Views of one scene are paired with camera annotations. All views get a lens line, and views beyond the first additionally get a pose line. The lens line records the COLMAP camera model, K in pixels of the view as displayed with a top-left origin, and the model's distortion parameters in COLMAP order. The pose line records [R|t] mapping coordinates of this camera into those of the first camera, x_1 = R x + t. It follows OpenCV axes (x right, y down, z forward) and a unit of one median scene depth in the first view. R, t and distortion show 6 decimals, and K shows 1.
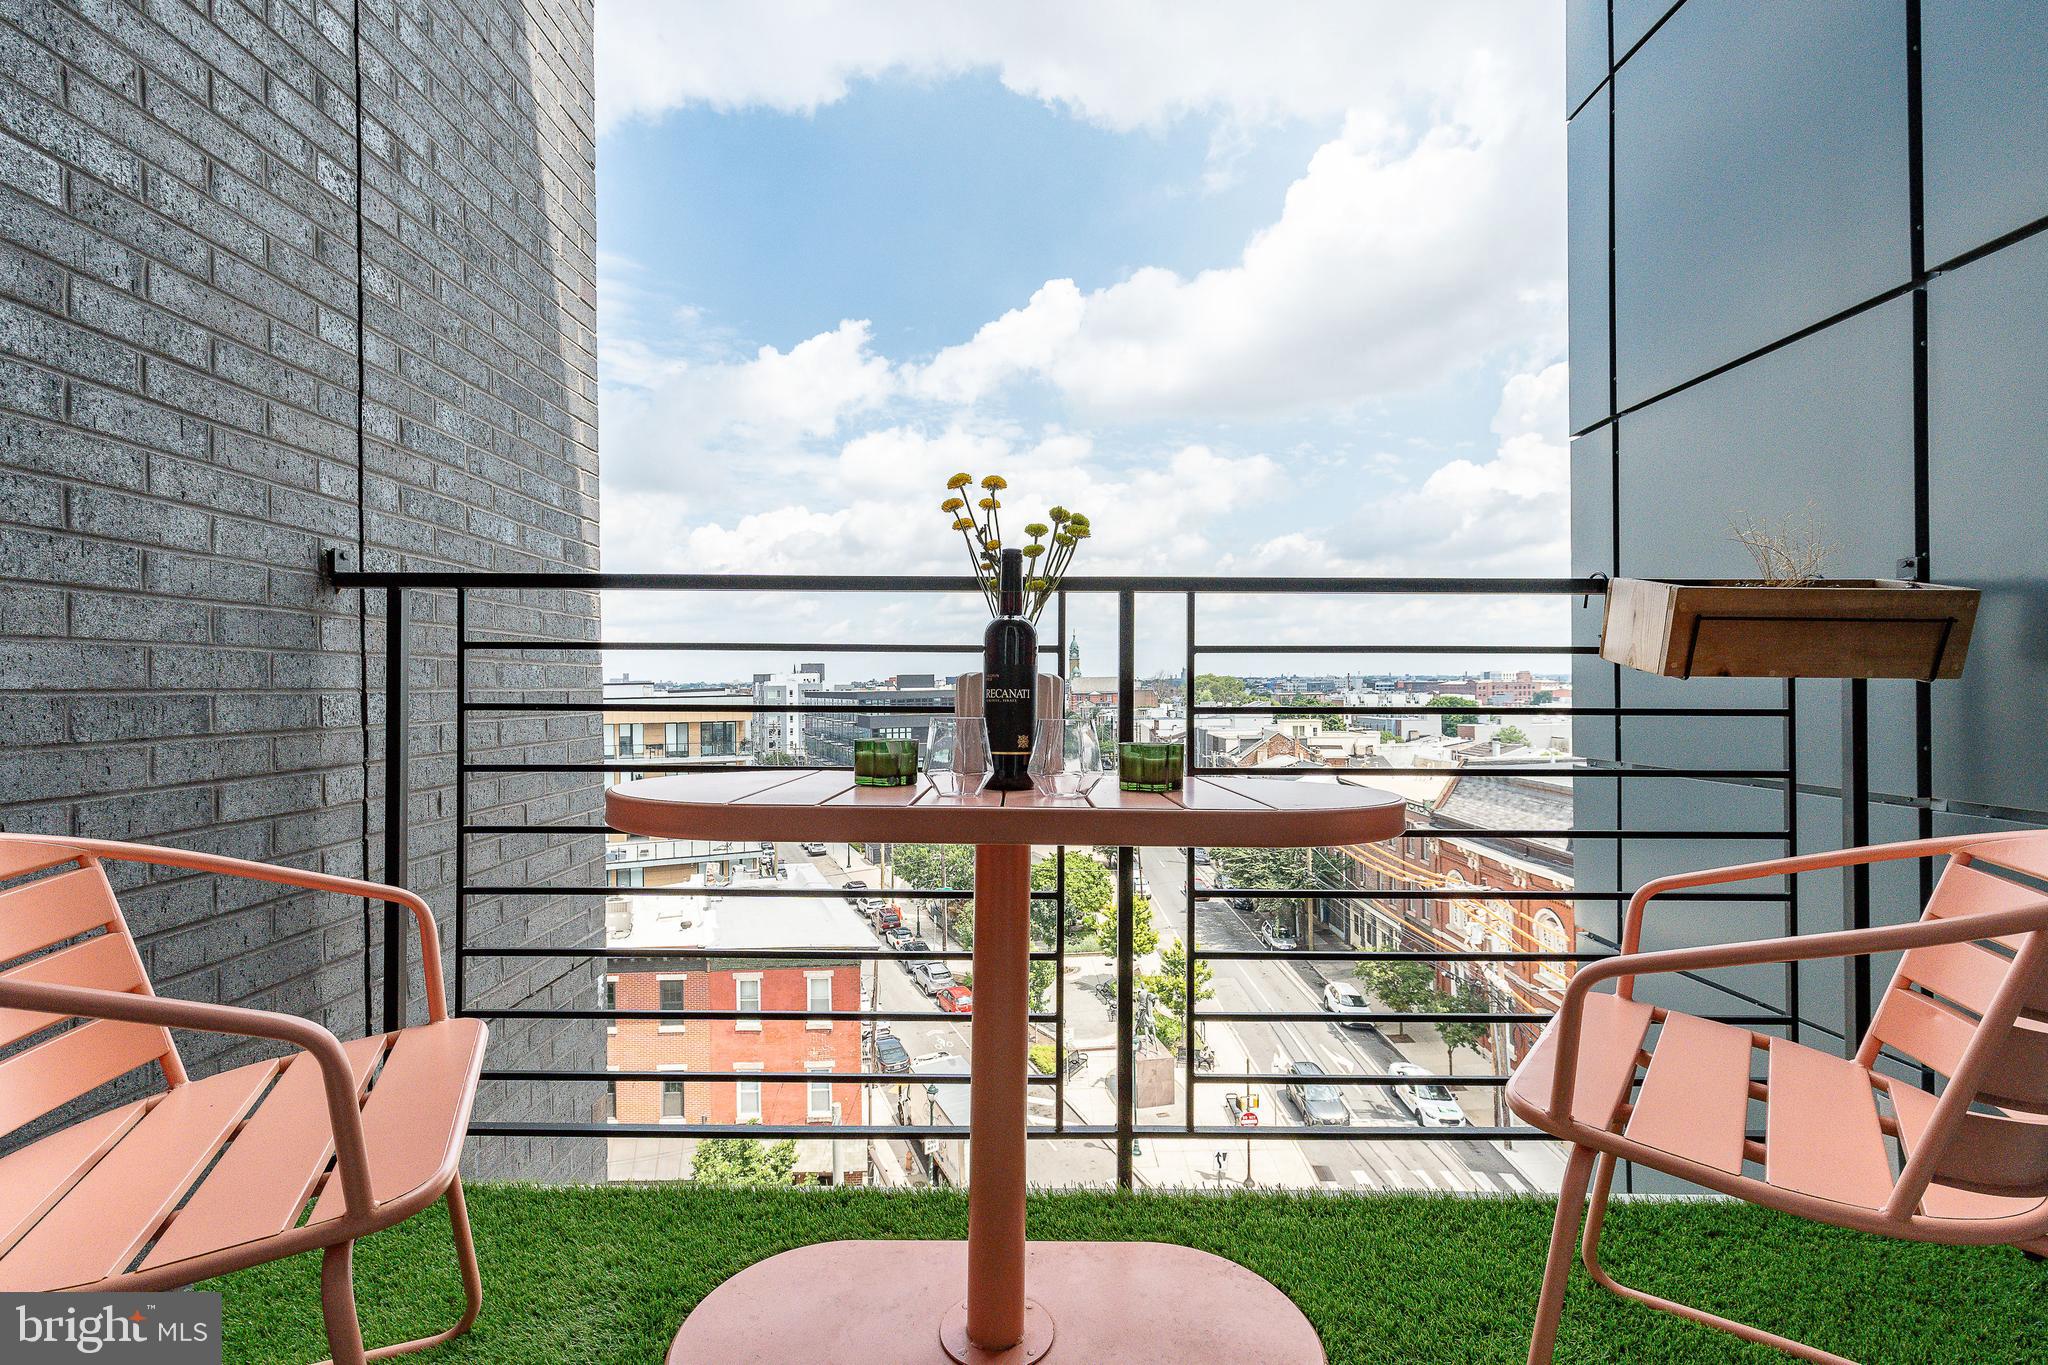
lens RADIAL K [[917.0, 0, 1012.8], [0, 917.0, 679.5], [0, 0, 1]] dist [0.002945, -0.000153]
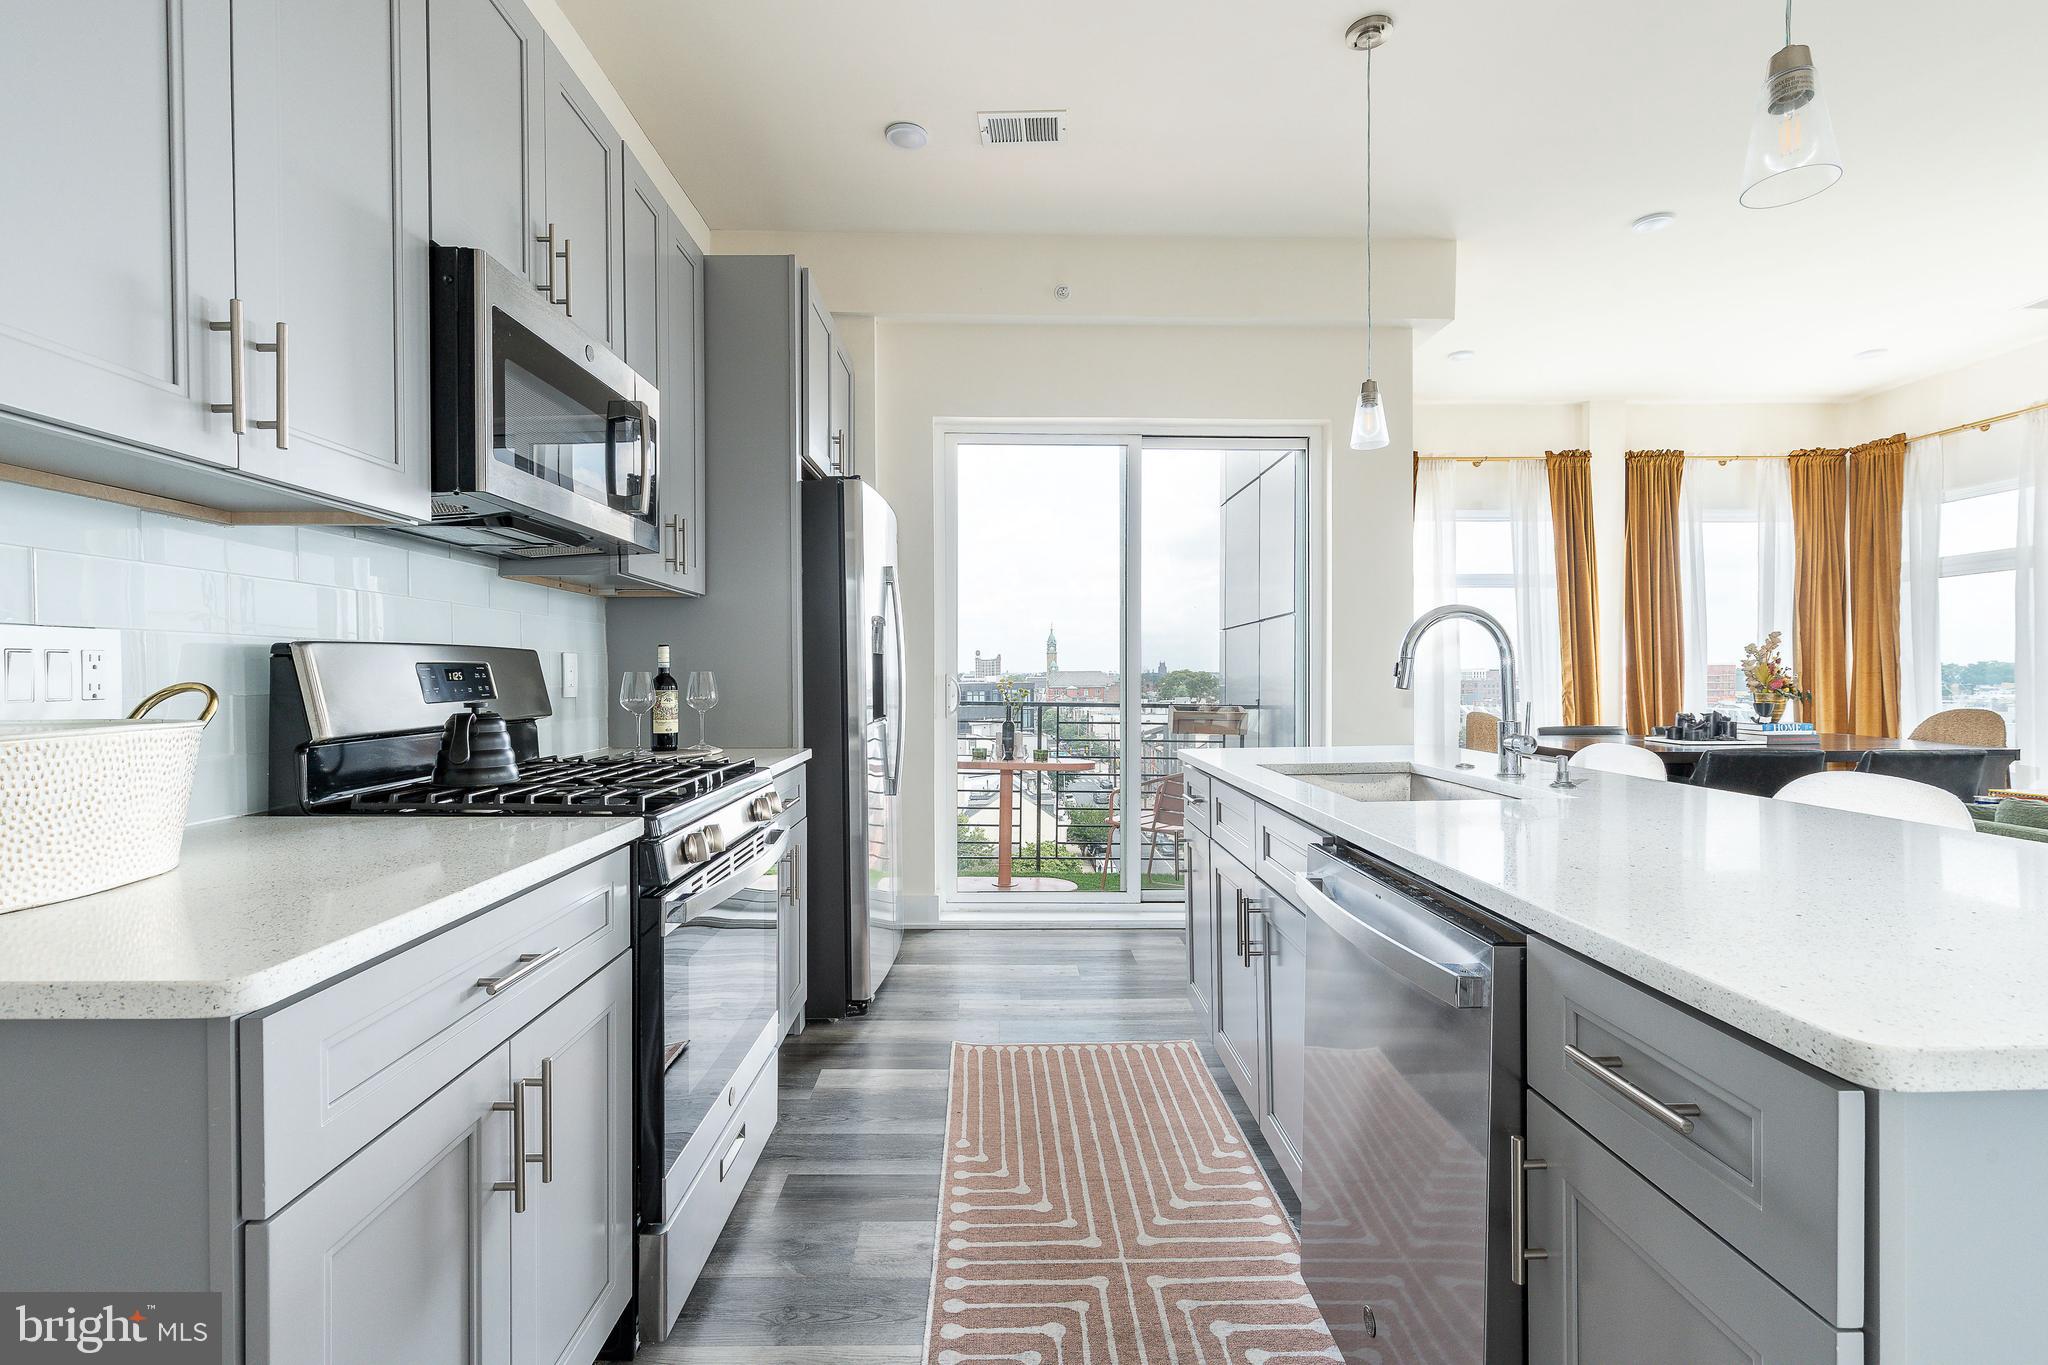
lens RADIAL K [[917.0, 0, 1012.5], [0, 917.0, 690.6], [0, 0, 1]] dist [0.002945, -0.000153]
pose [[0.999561, 0.009080, 0.028198, -0.089311], [-0.009622, 0.999770, 0.019165, -0.235181], [-0.028018, -0.019428, 0.999419, -2.654294]]
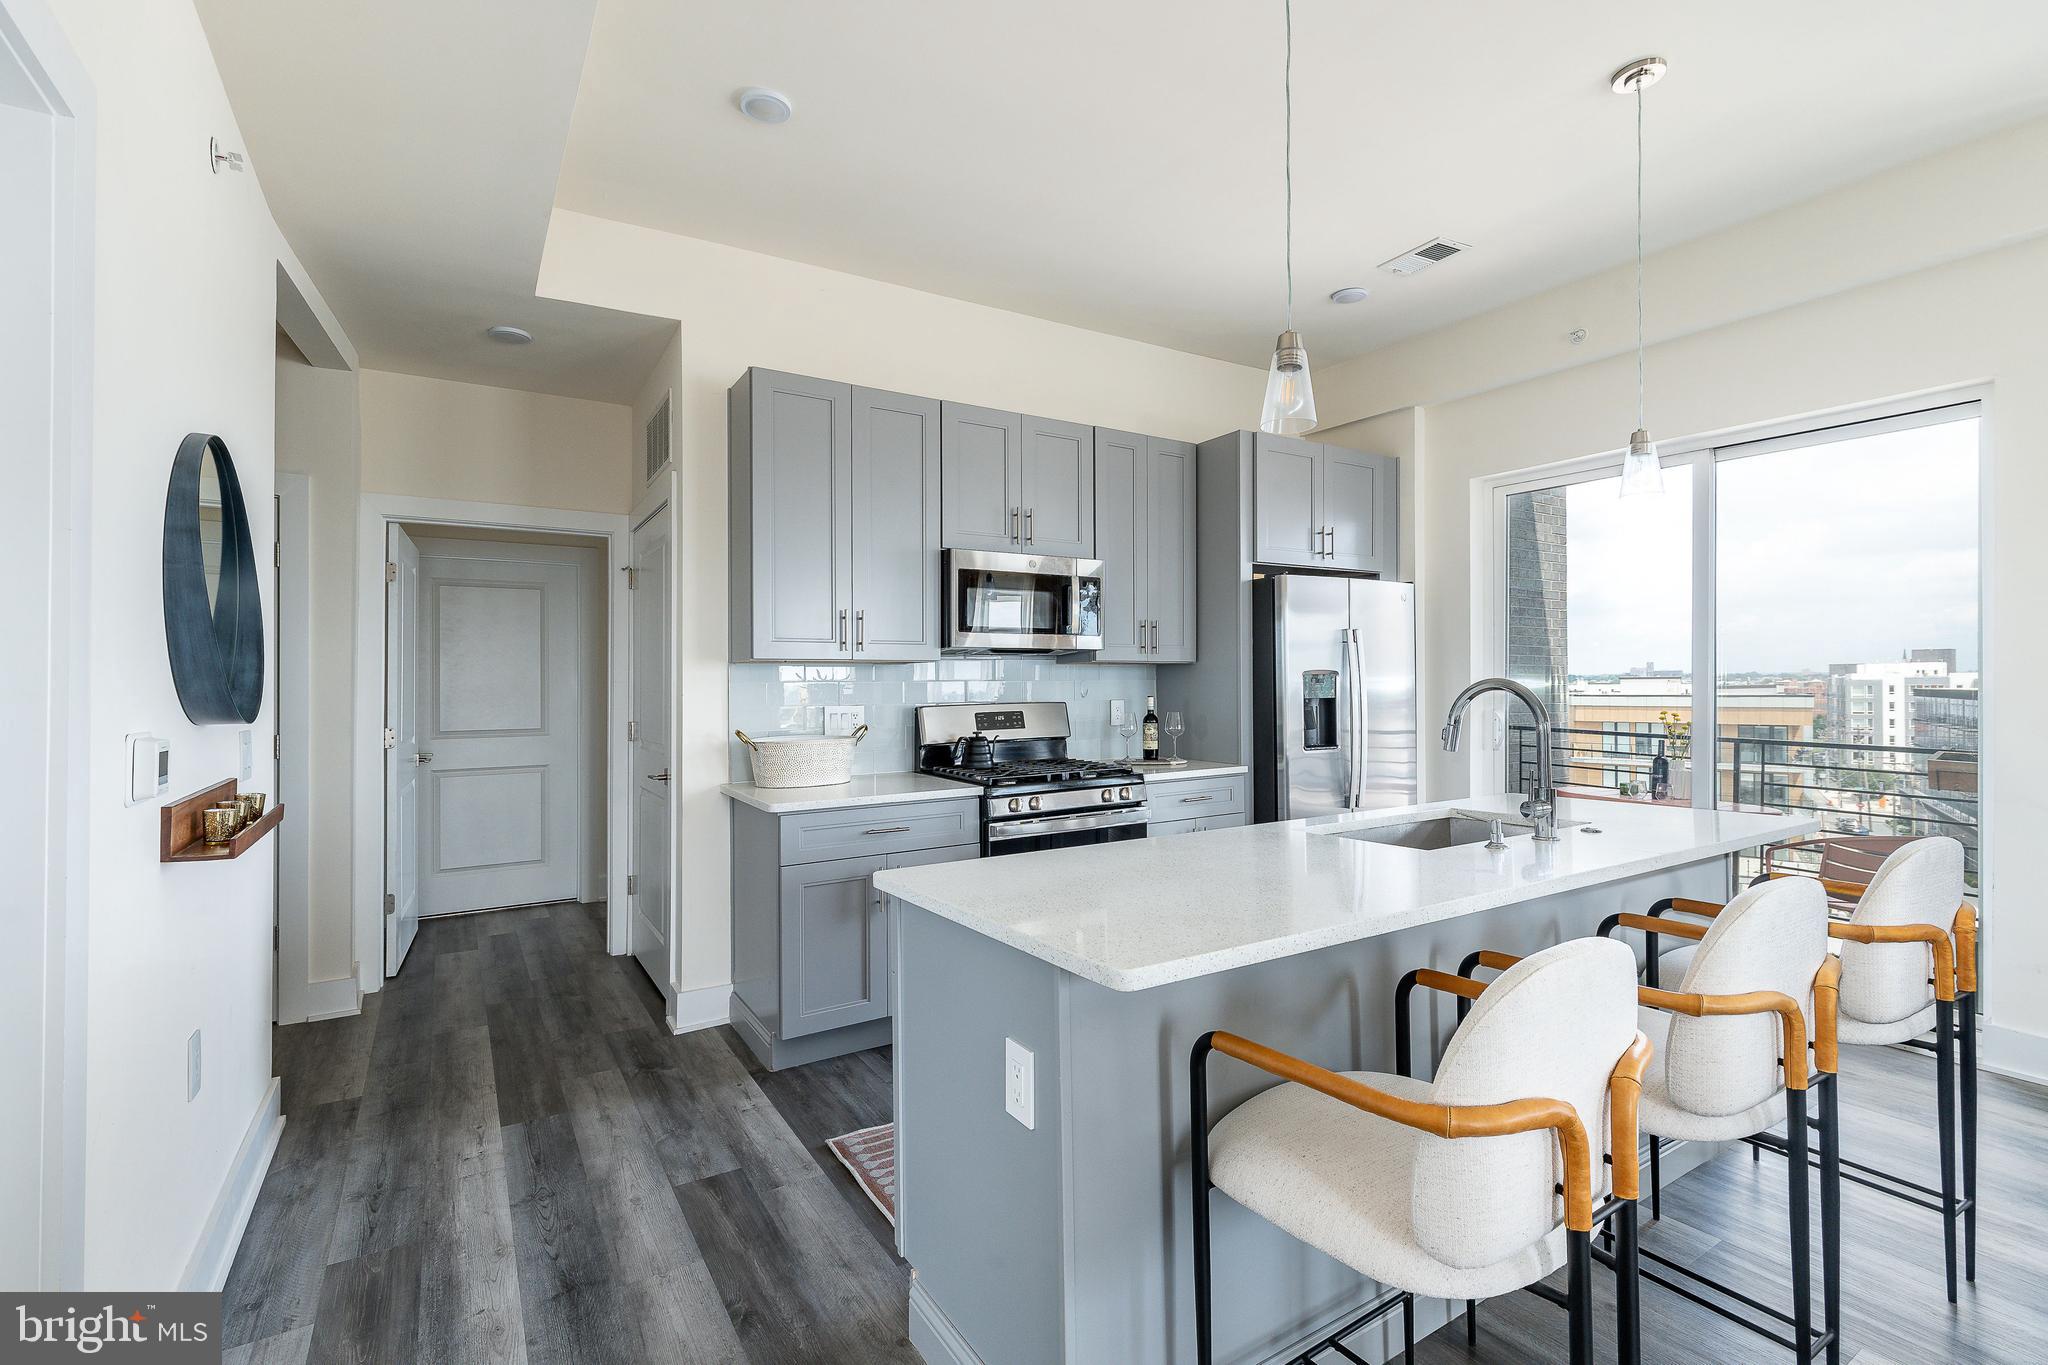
lens RADIAL K [[917.0, 0, 1036.4], [0, 917.0, 681.8], [0, 0, 1]] dist [0.002945, -0.000153]
pose [[0.548144, 0.004642, -0.836371, 1.491147], [0.004772, 0.999951, 0.008678, -0.351853], [0.836370, -0.008748, 0.548095, -2.781323]]
